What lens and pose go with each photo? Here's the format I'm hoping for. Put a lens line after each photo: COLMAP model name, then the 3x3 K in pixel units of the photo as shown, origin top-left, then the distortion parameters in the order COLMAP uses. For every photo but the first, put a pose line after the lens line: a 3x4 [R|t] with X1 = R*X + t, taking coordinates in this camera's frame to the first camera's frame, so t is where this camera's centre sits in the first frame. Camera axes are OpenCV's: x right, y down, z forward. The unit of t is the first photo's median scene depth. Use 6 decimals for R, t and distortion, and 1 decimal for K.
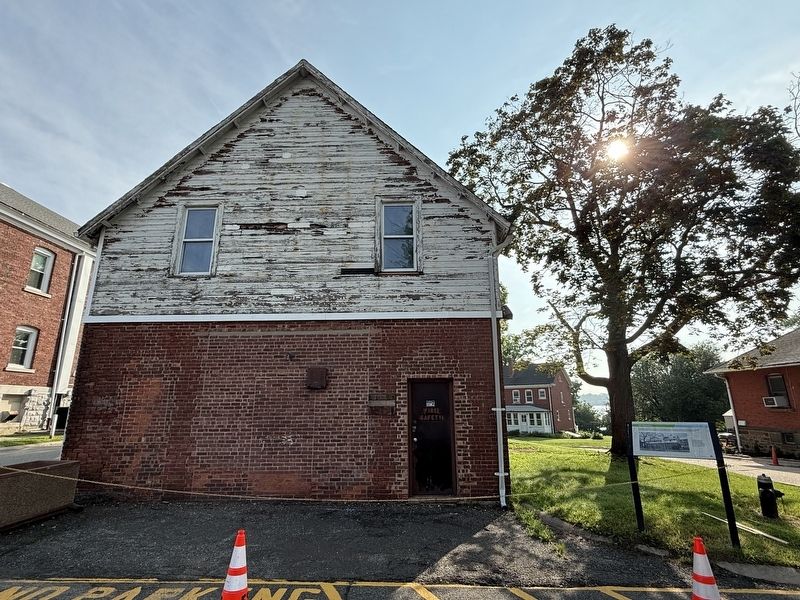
lens RADIAL K [[402.0, 0, 400.0], [0, 402.0, 300.0], [0, 0, 1]] dist [-0.001704, -0.000678]
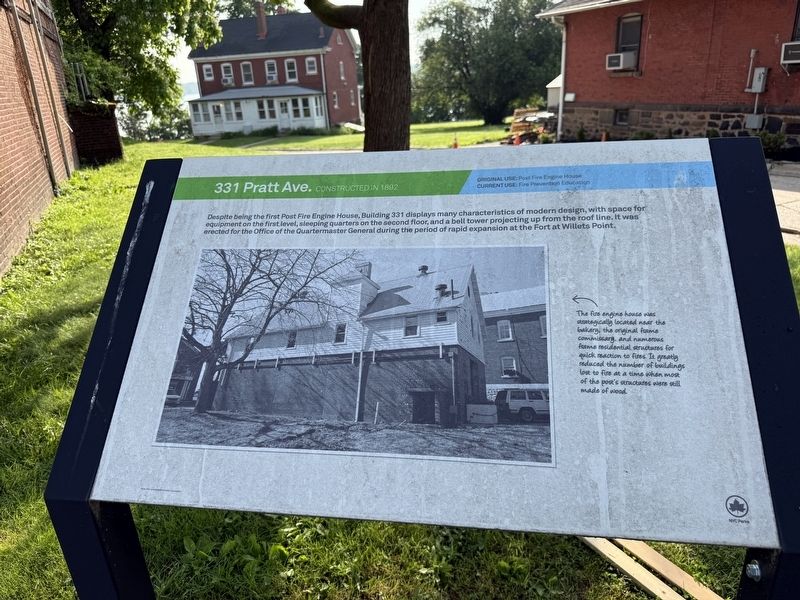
lens RADIAL K [[576.3, 0, 400.0], [0, 576.3, 300.0], [0, 0, 1]] dist [0.004813, 0.000632]
pose [[0.902928, -0.190596, 0.385219, 0.075593], [-0.063532, 0.827257, 0.558219, 0.031573], [-0.425070, -0.528506, 0.734845, 0.109978]]
